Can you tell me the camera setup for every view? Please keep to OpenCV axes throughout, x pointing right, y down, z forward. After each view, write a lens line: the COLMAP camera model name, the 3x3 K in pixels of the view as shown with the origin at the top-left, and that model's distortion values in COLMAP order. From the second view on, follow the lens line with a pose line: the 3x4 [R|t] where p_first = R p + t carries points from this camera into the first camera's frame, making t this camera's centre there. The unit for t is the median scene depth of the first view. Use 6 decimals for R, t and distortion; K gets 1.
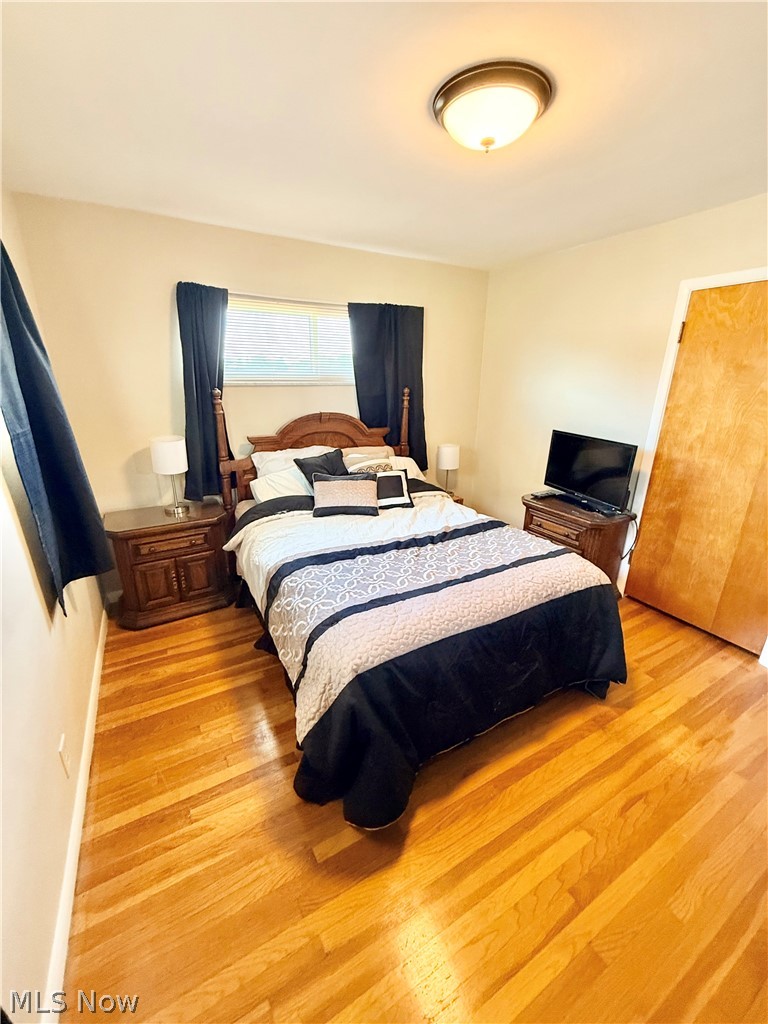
lens RADIAL K [[407.6, 0, 385.1], [0, 407.6, 514.3], [0, 0, 1]] dist [-0.000286, -0.000285]
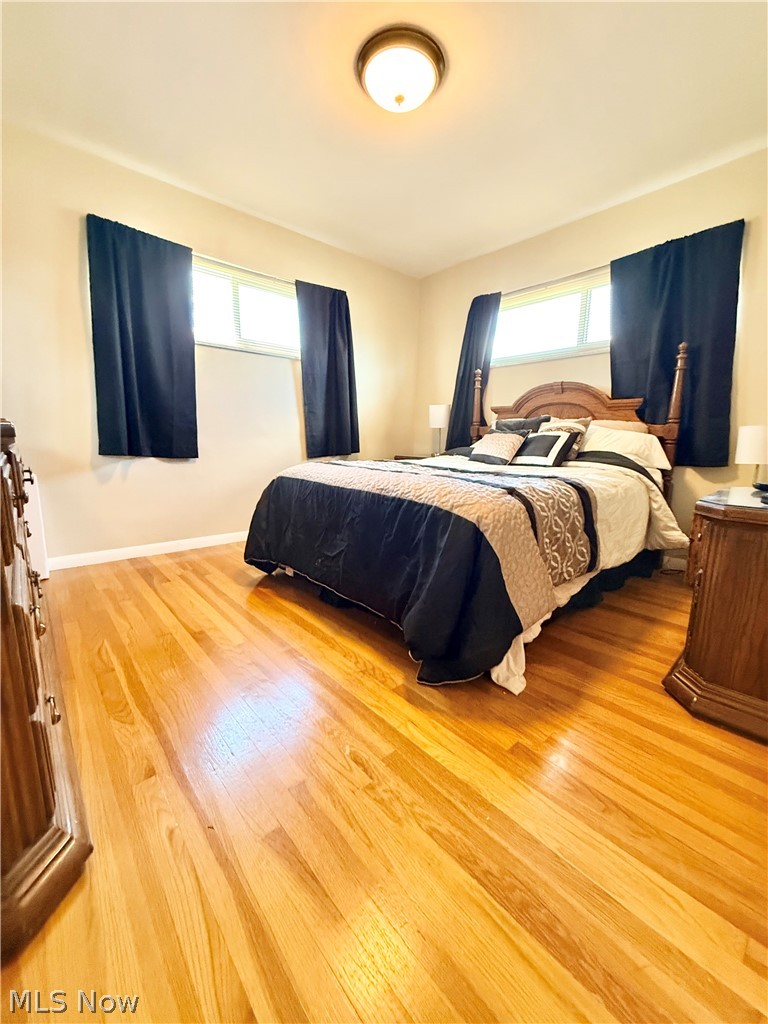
lens RADIAL K [[407.6, 0, 379.8], [0, 407.6, 508.5], [0, 0, 1]] dist [-0.000286, -0.000285]
pose [[0.198441, 0.160445, -0.966891, 0.790931], [-0.330136, 0.939804, 0.088195, 0.094738], [0.922839, 0.301704, 0.239465, 0.473446]]
